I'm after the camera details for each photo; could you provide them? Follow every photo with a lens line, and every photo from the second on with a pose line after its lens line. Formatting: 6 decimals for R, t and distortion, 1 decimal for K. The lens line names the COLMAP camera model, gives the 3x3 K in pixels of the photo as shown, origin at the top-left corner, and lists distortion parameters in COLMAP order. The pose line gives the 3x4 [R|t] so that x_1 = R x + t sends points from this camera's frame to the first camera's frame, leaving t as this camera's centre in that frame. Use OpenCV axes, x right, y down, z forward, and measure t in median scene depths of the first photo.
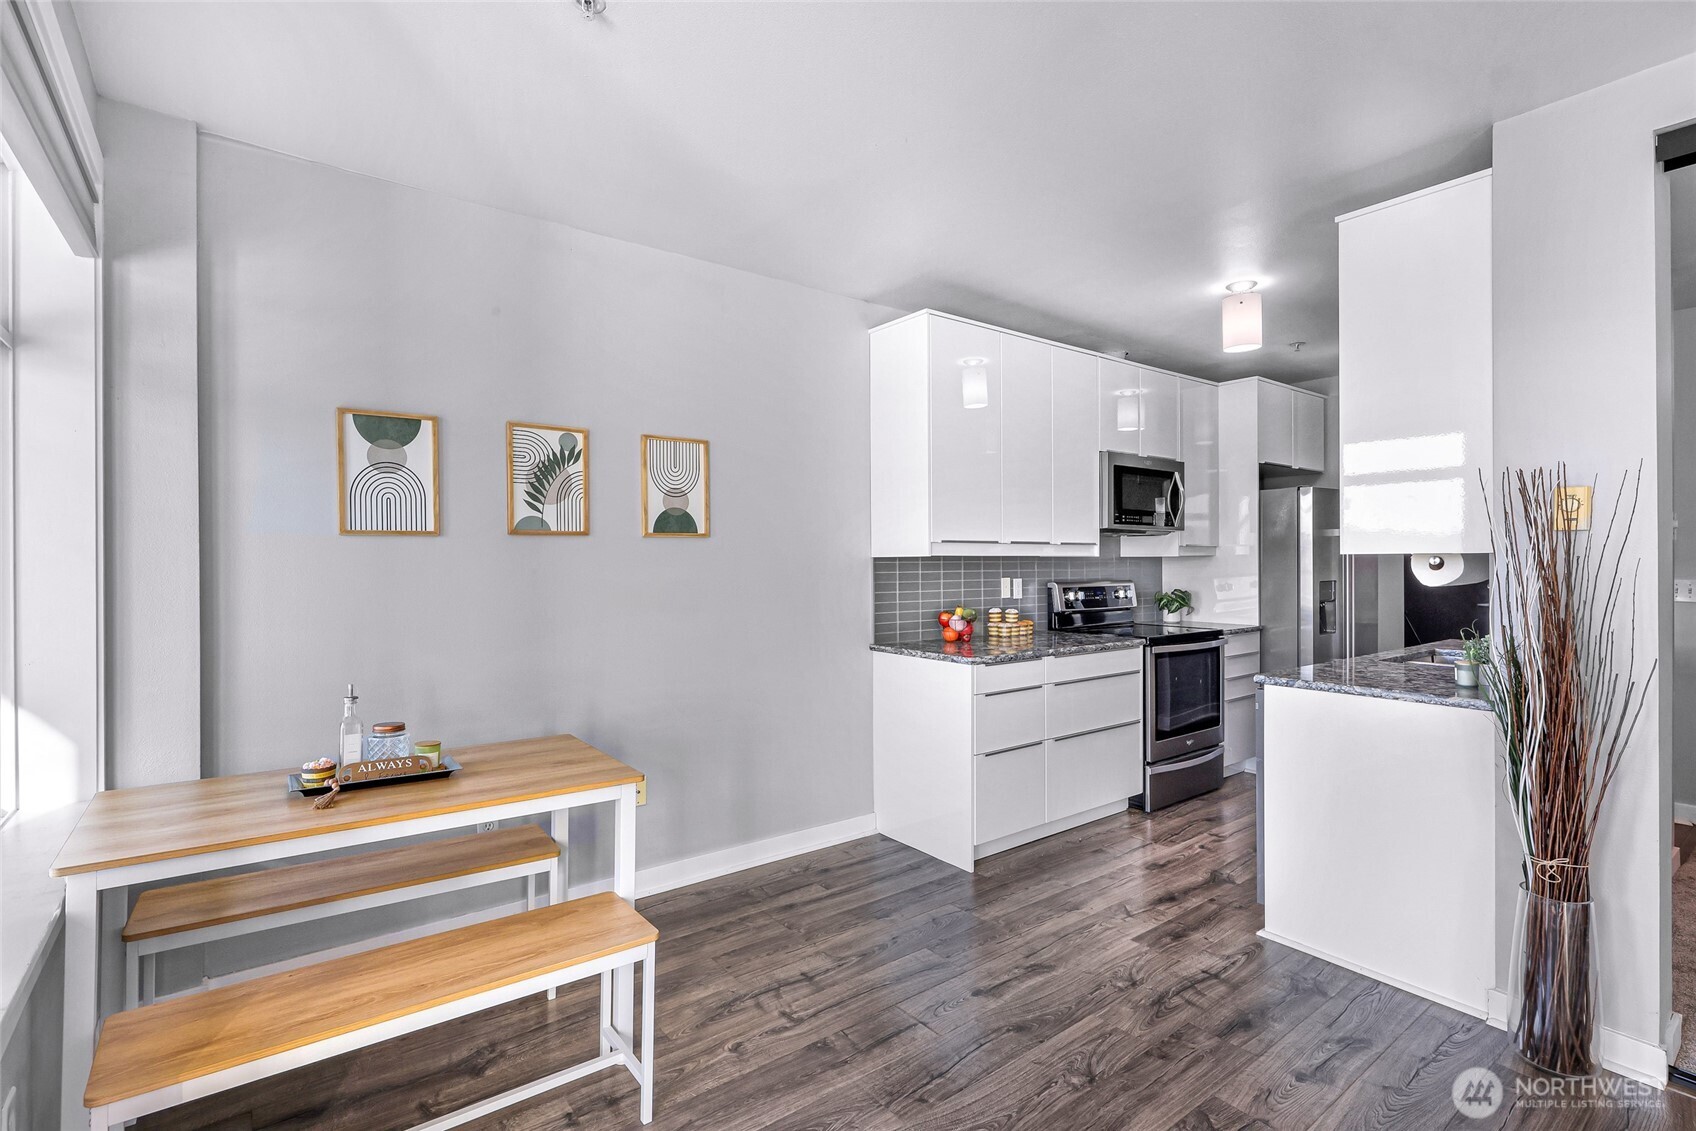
lens RADIAL K [[777.0, 0, 859.1], [0, 777.0, 564.5], [0, 0, 1]] dist [-0.000664, -0.002119]
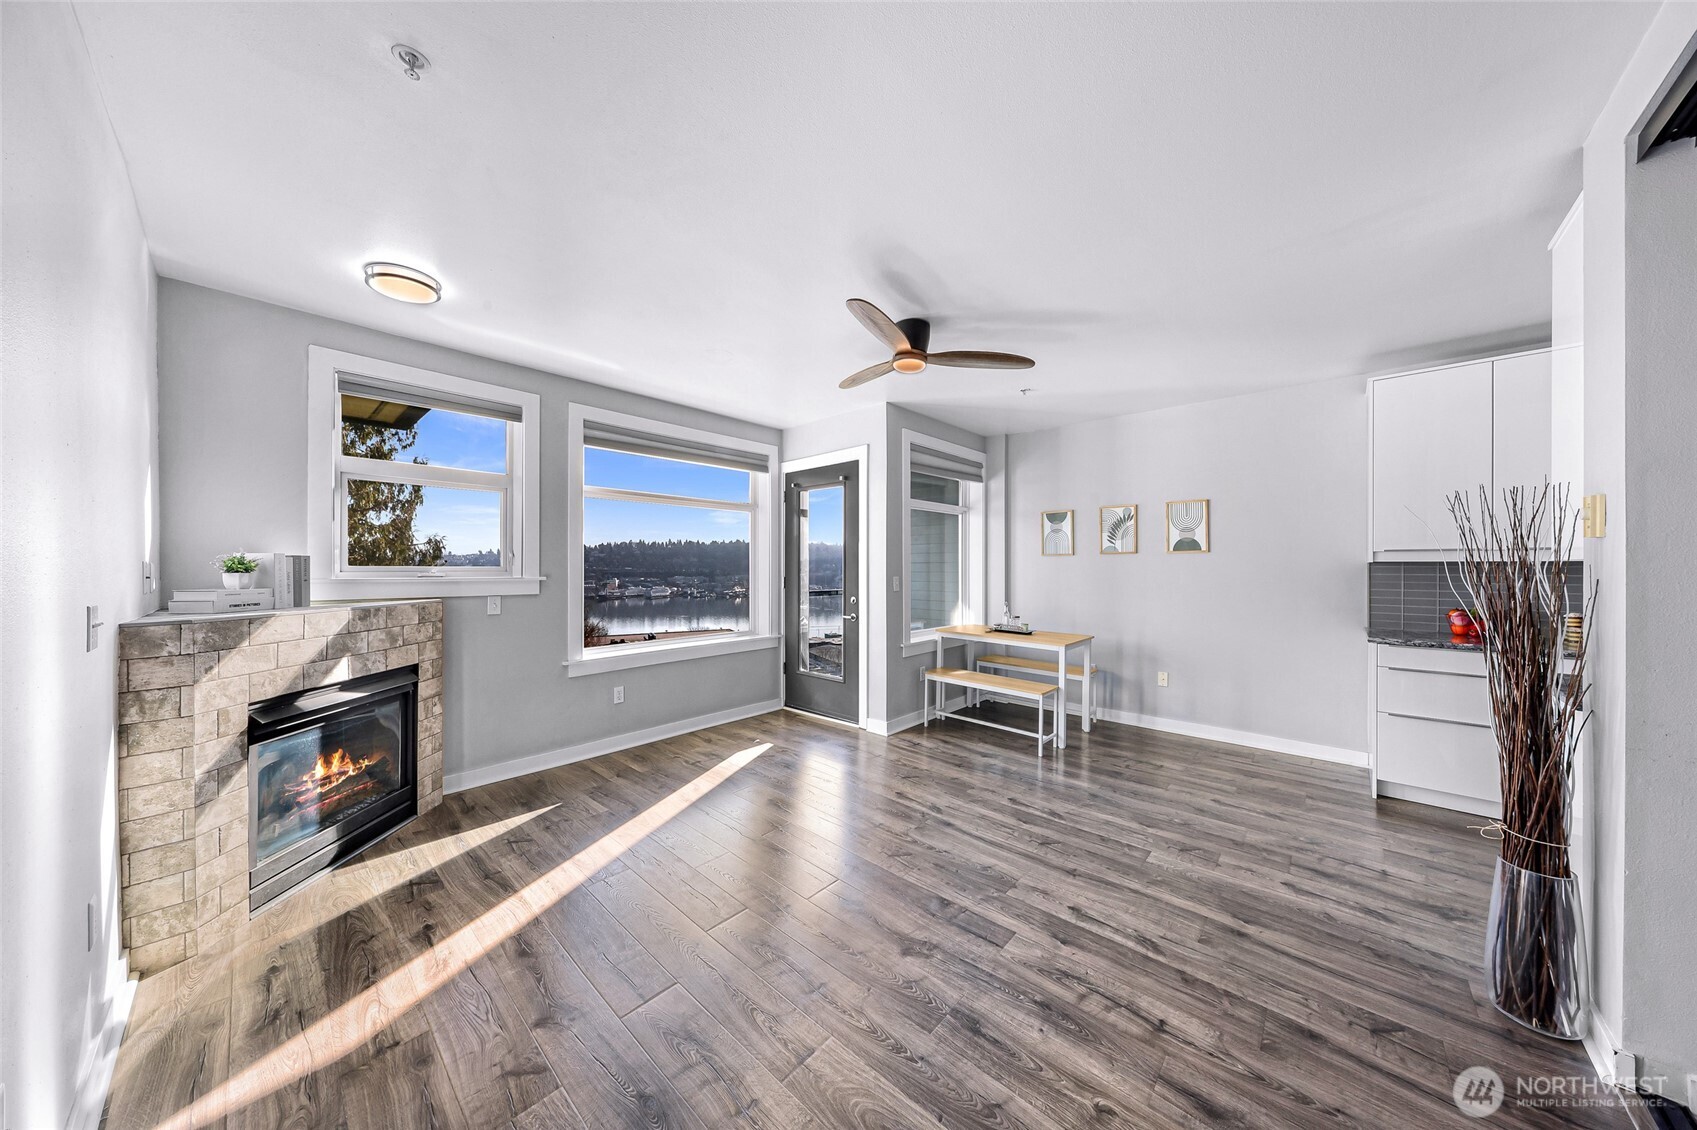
lens RADIAL K [[551.4, 0, 855.0], [0, 551.4, 565.4], [0, 0, 1]] dist [0.000932, -0.000229]
pose [[0.189313, 0.000915, -0.981916, 0.787234], [-0.006514, 0.999979, -0.000324, 0.001463], [0.981895, 0.006457, 0.189315, -0.050366]]
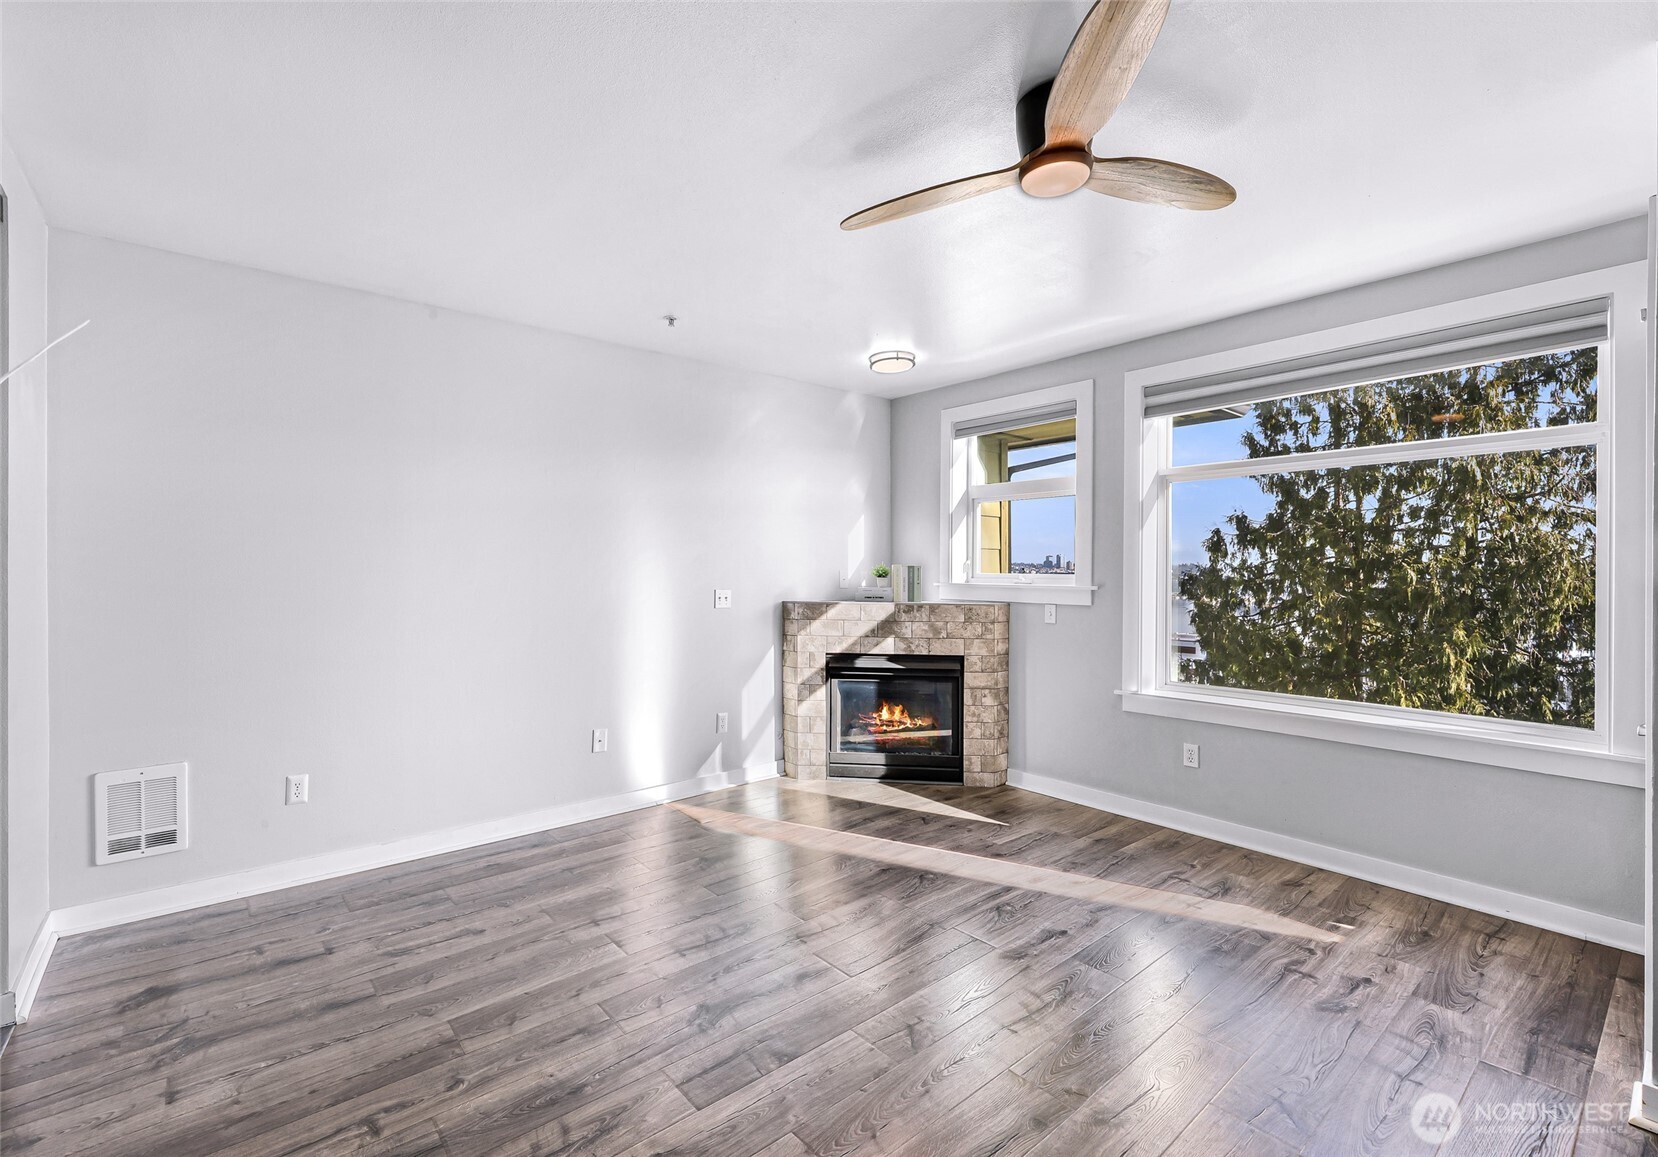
lens RADIAL K [[731.0, 0, 770.9], [0, 731.0, 568.6], [0, 0, 1]] dist [0.002263, -0.000088]
pose [[-1.000000, 0.000445, -0.000809, 0.258919], [0.000445, 1.000000, 0.000296, -0.002019], [0.000809, 0.000296, -1.000000, 0.670097]]
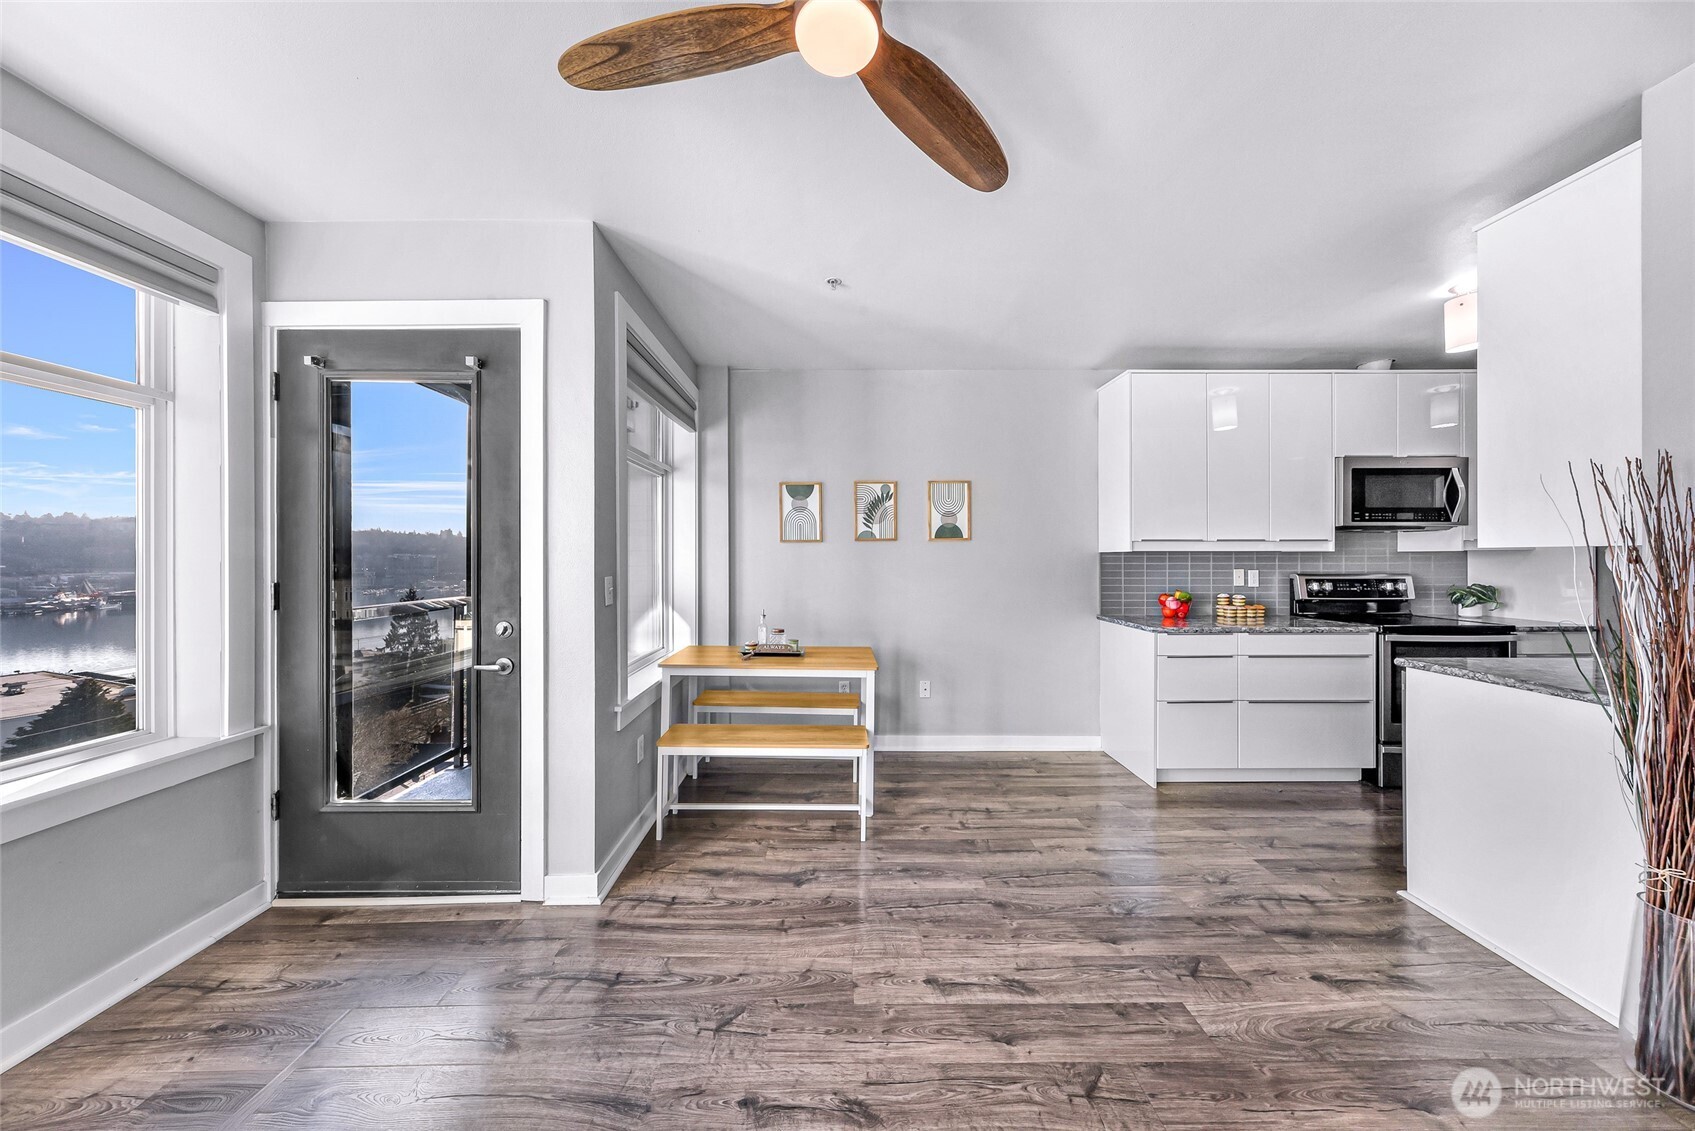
lens RADIAL K [[550.7, 0, 846.7], [0, 550.7, 557.5], [0, 0, 1]] dist [0.000932, -0.000229]
pose [[0.804016, 0.002073, -0.594603, 0.242168], [-0.003969, 0.999990, -0.001881, 0.003343], [0.594594, 0.003872, 0.804017, -0.066940]]
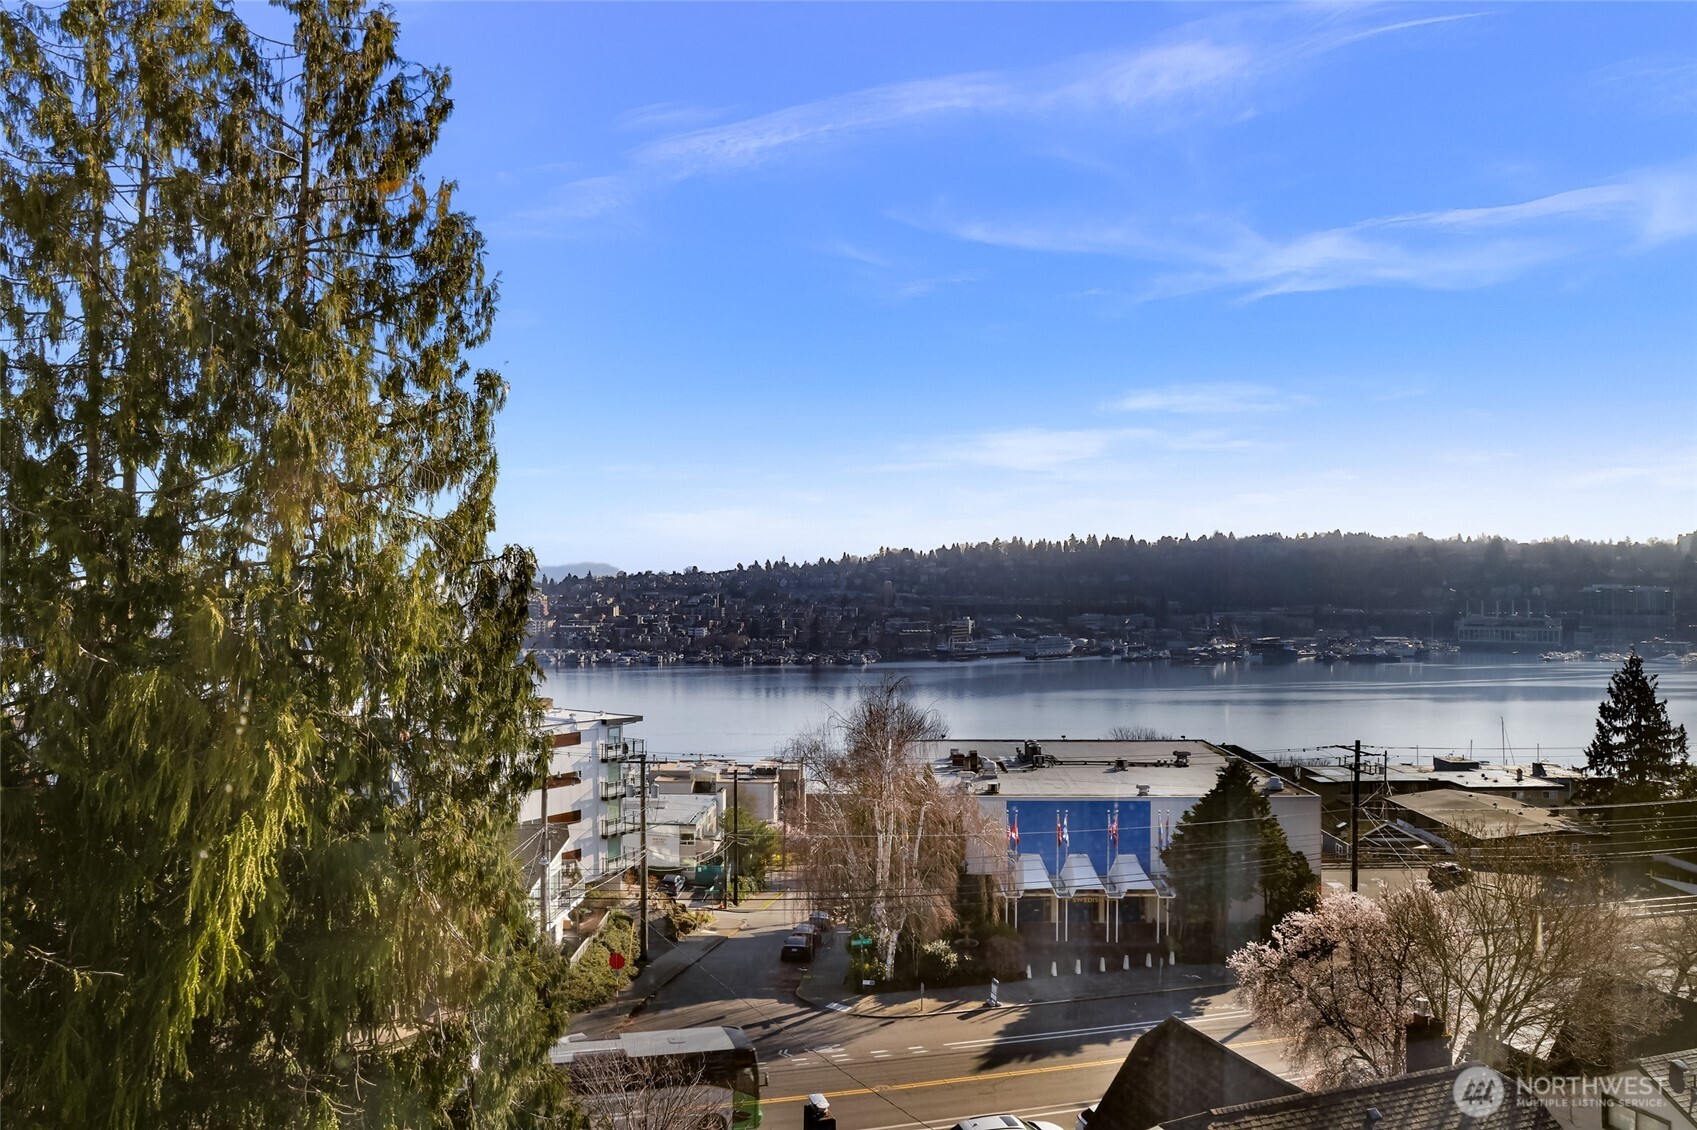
lens RADIAL K [[1165.4, 0, 867.0], [0, 1165.4, 559.0], [0, 0, 1]] dist [-0.069098, 0.024117]
pose [[-0.307393, -0.022597, -0.951314, -0.358357], [-0.001039, 0.999725, -0.023411, -0.041427], [0.951582, -0.006208, -0.307332, -0.117122]]
